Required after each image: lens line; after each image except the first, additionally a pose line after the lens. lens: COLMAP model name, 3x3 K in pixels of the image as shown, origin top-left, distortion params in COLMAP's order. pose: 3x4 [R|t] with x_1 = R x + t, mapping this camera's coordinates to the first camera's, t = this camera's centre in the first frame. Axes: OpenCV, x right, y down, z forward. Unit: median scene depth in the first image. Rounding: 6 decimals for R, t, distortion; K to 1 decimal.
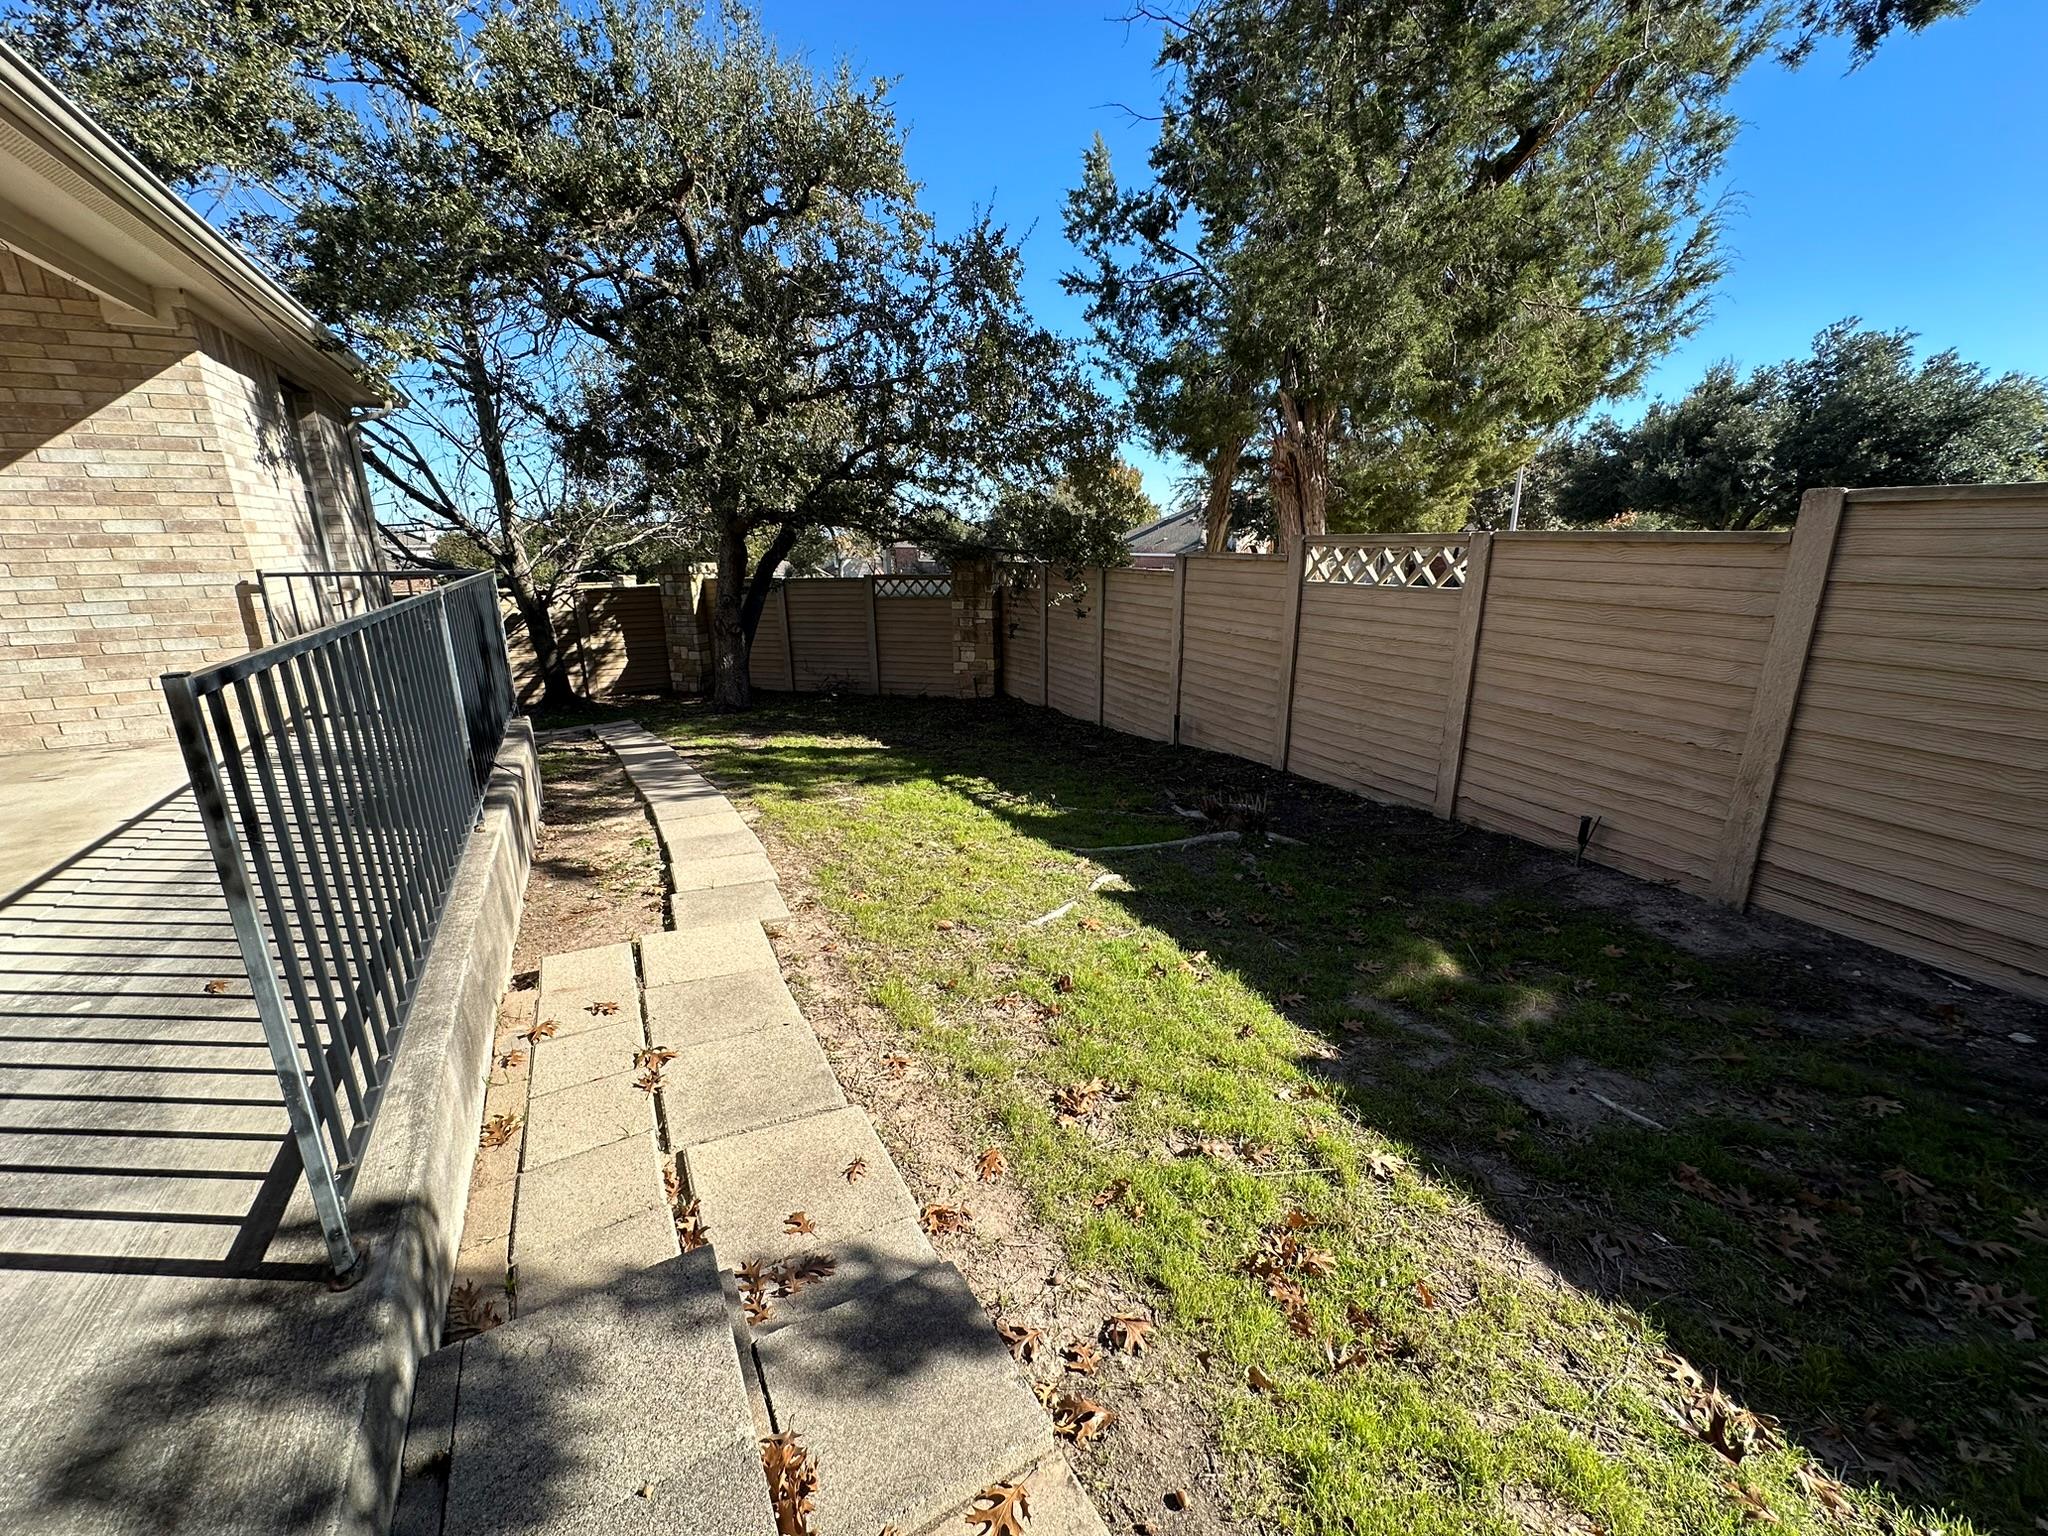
lens RADIAL K [[815.1, 0, 1024.0], [0, 815.1, 768.0], [0, 0, 1]] dist [-0.002048, 0.000683]
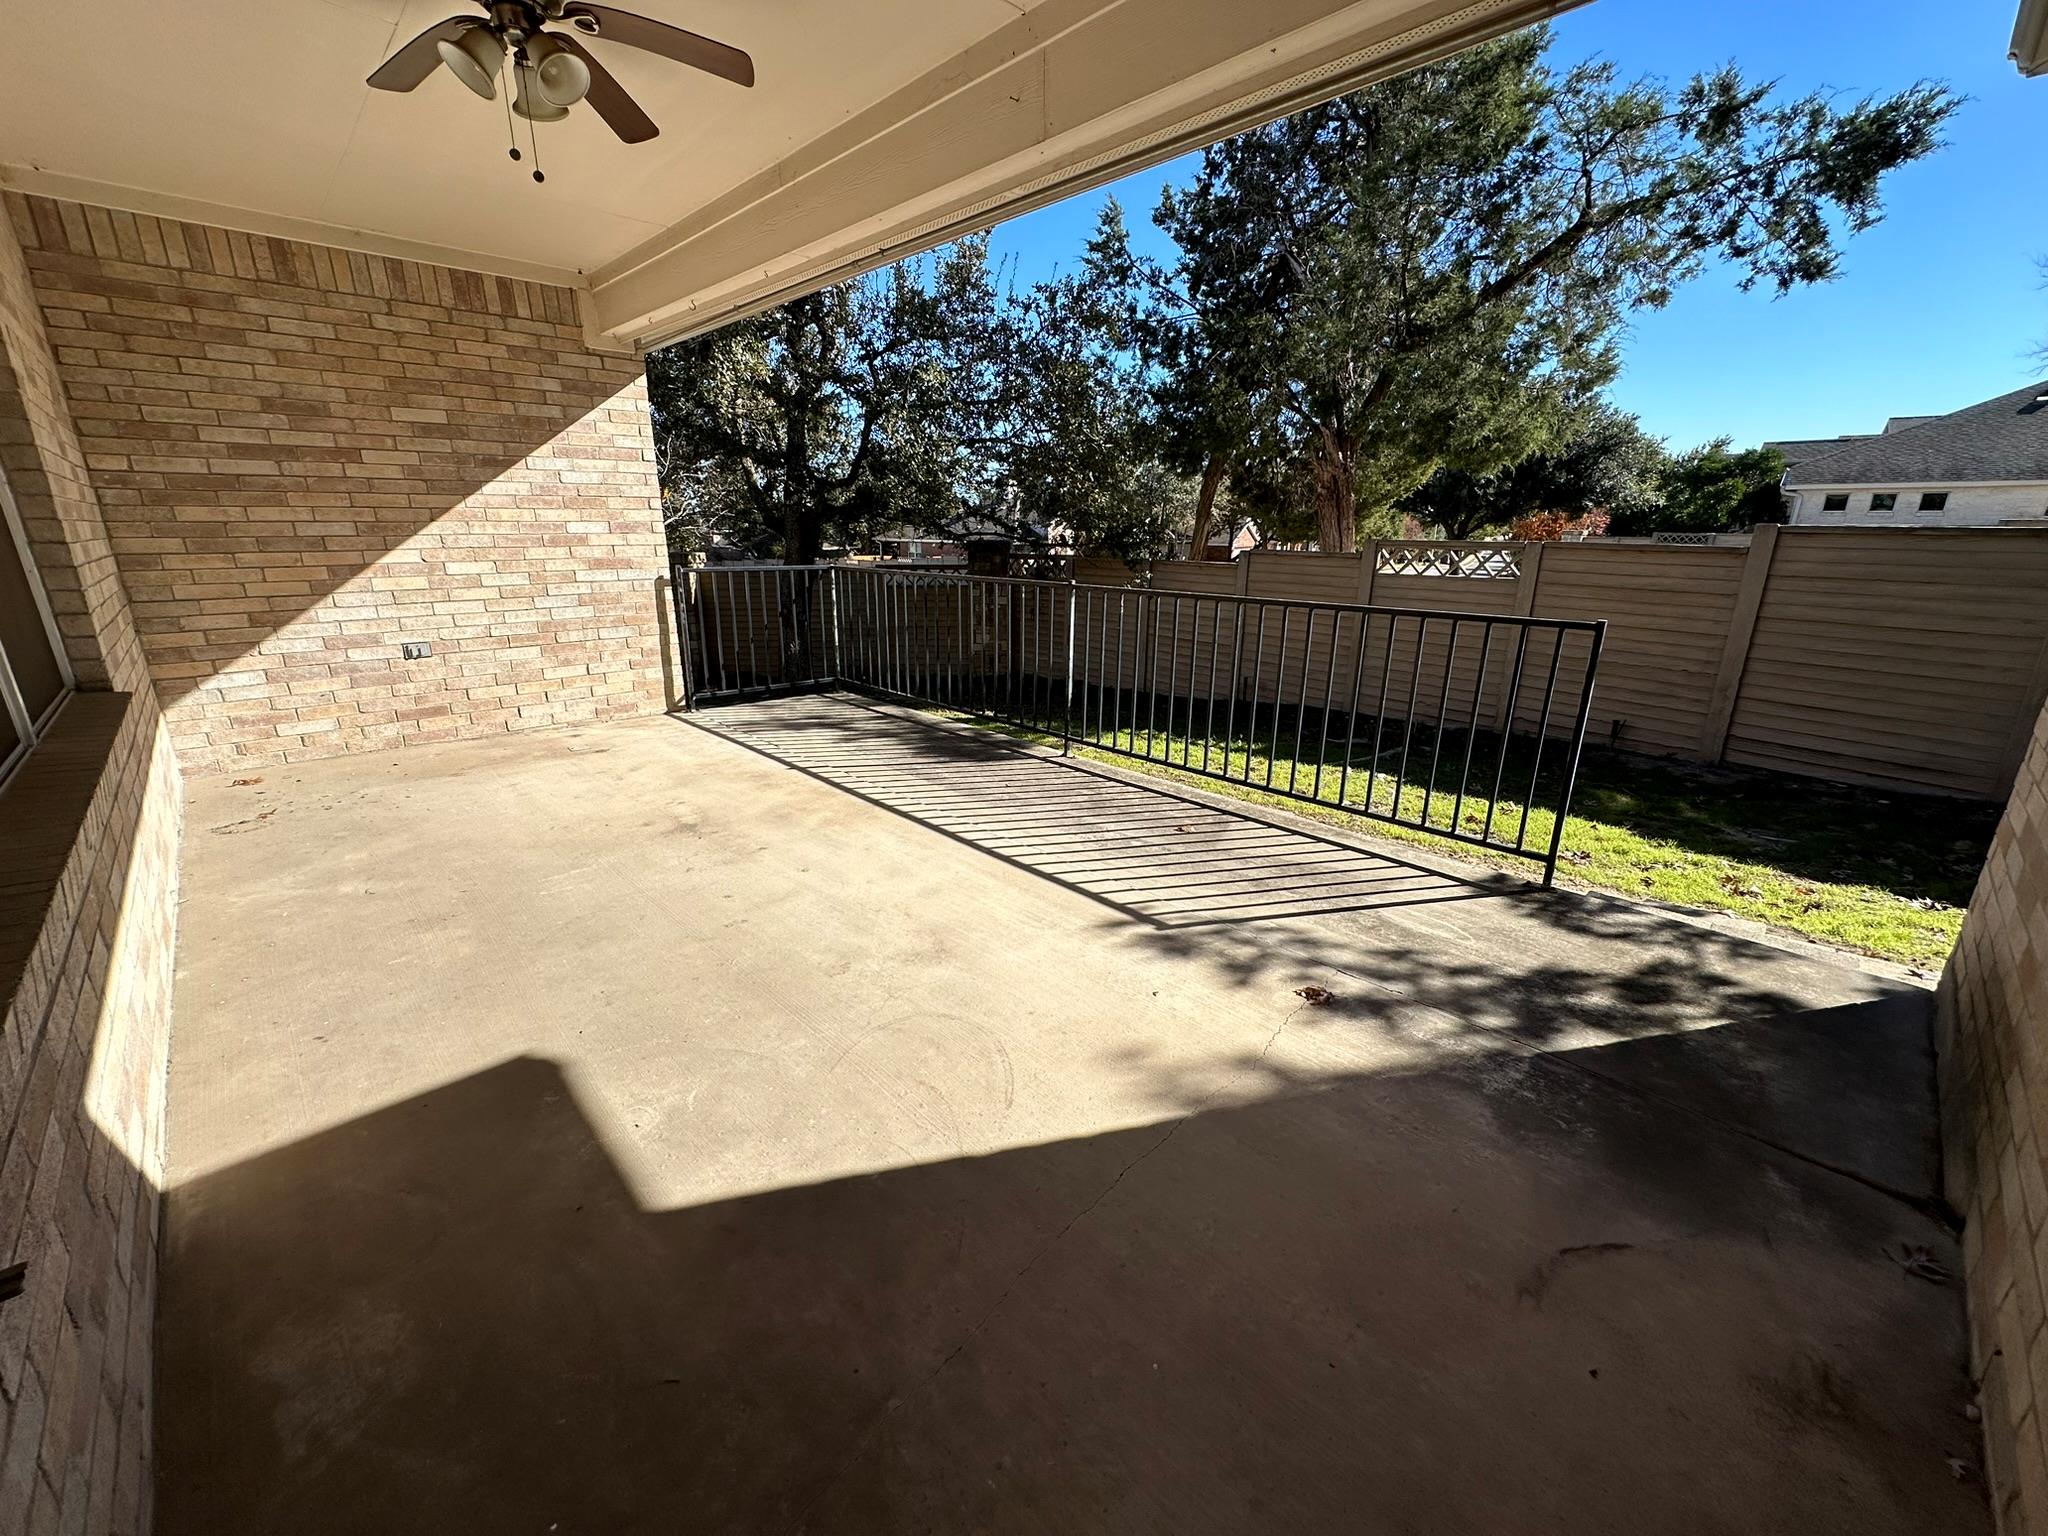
lens RADIAL K [[818.9, 0, 1024.0], [0, 818.9, 768.0], [0, 0, 1]] dist [-0.002774, -0.000365]
pose [[0.962318, -0.065071, 0.264027, -0.811248], [0.061048, 0.997860, 0.023425, 0.041376], [-0.264987, -0.006424, 0.964231, -0.234110]]
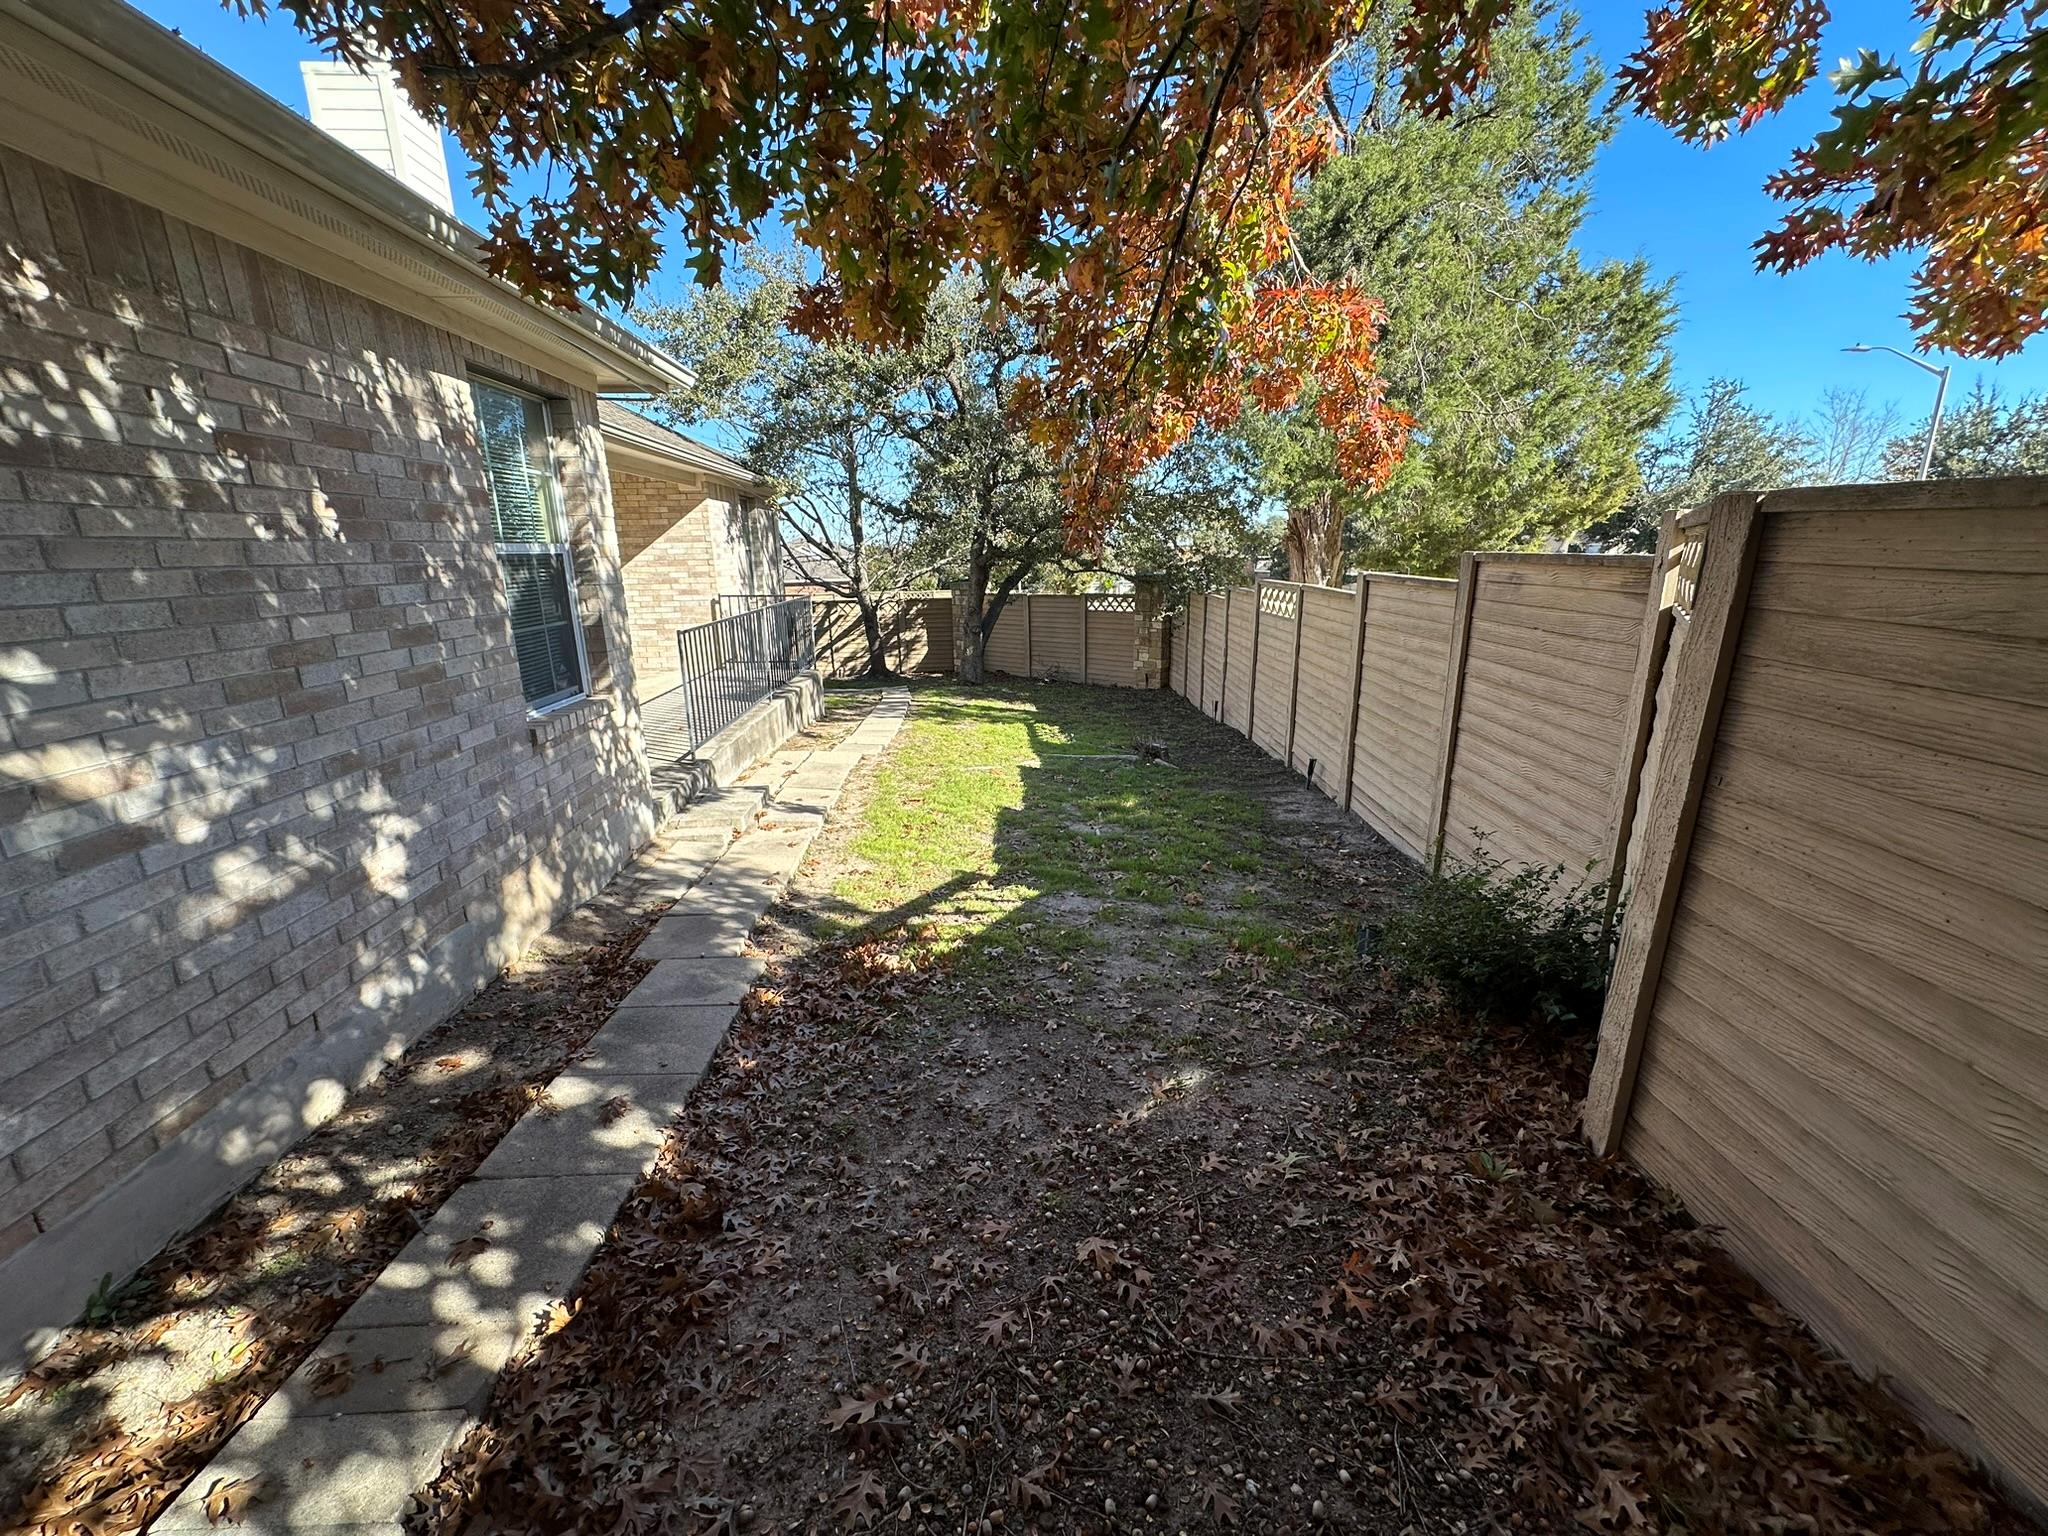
lens RADIAL K [[818.9, 0, 1024.0], [0, 818.9, 768.0], [0, 0, 1]] dist [-0.002774, -0.000365]
pose [[0.909636, 0.103927, -0.402196, 0.767500], [-0.107627, 0.994100, 0.013457, 0.109674], [0.401222, 0.031046, 0.915455, -0.698538]]
